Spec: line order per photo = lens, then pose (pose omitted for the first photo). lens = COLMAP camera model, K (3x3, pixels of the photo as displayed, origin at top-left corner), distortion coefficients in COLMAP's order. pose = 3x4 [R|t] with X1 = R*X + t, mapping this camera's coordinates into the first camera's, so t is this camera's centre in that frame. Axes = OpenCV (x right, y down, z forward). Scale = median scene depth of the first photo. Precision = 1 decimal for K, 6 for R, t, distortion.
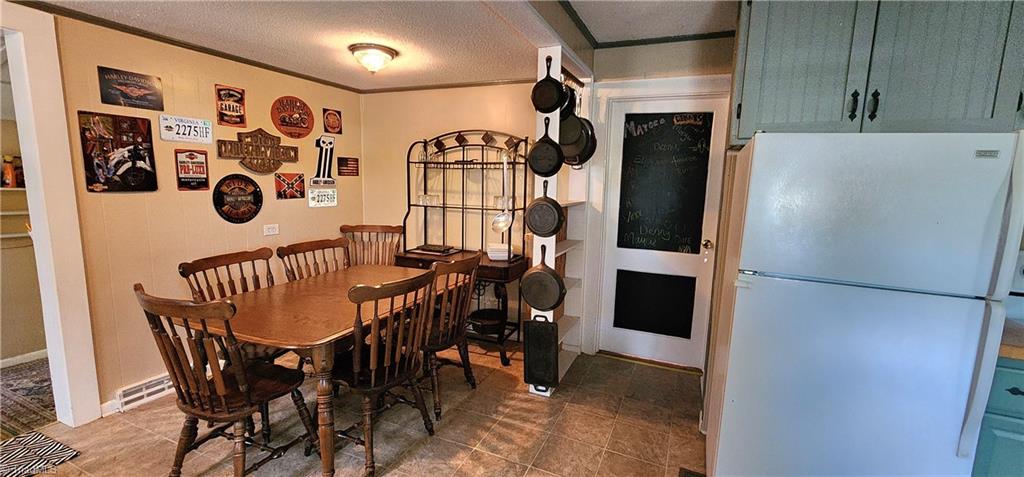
lens RADIAL K [[422.1, 0, 508.2], [0, 422.1, 241.4], [0, 0, 1]] dist [-0.001284, -0.000009]
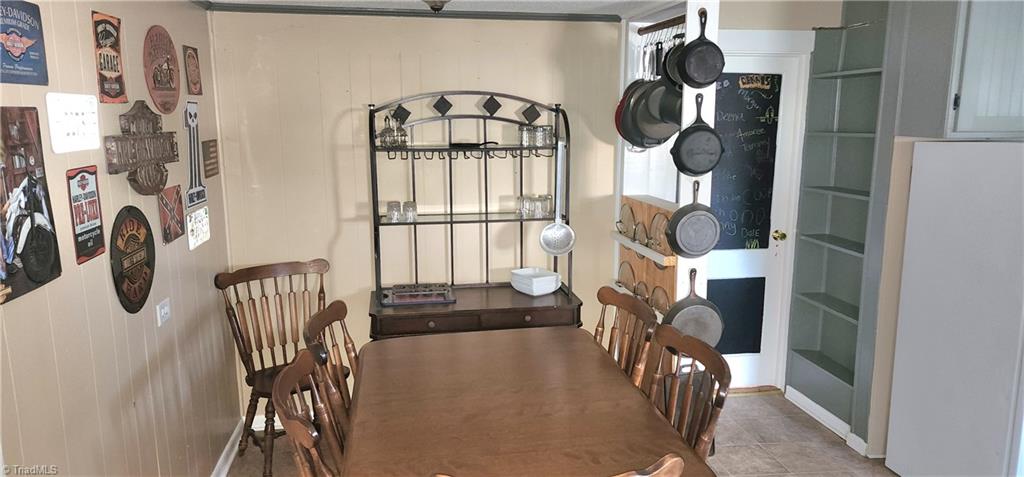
lens RADIAL K [[692.3, 0, 494.7], [0, 692.3, 240.8], [0, 0, 1]] dist [0.053211, -0.000123]
pose [[0.842293, -0.123811, 0.524608, -0.719440], [0.099956, 0.992259, 0.073693, -0.140460], [-0.529671, -0.009634, 0.848148, 0.143637]]
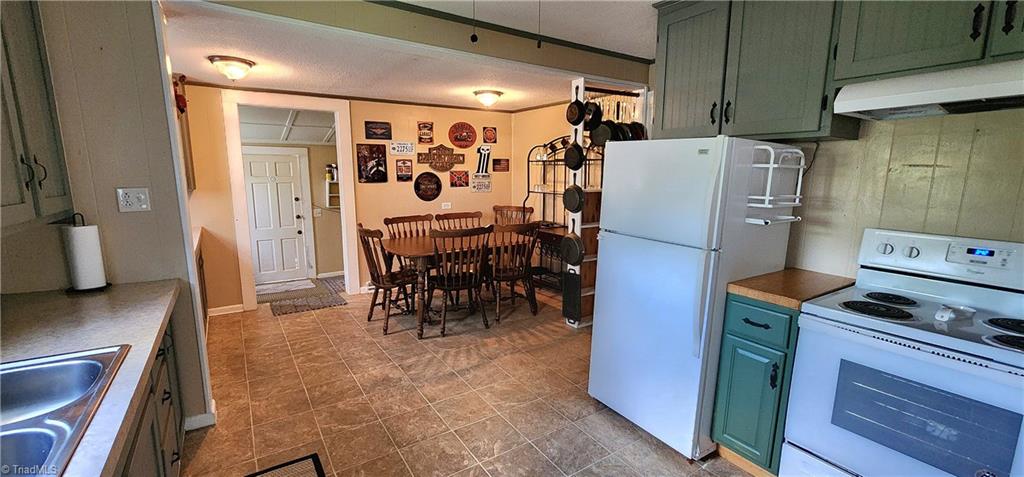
lens RADIAL K [[422.1, 0, 508.2], [0, 422.1, 241.4], [0, 0, 1]] dist [-0.001284, -0.000009]
pose [[0.841165, 0.068920, -0.536369, 0.577909], [-0.060026, 0.997616, 0.034050, 0.043417], [0.537437, 0.003555, 0.843297, -0.271378]]
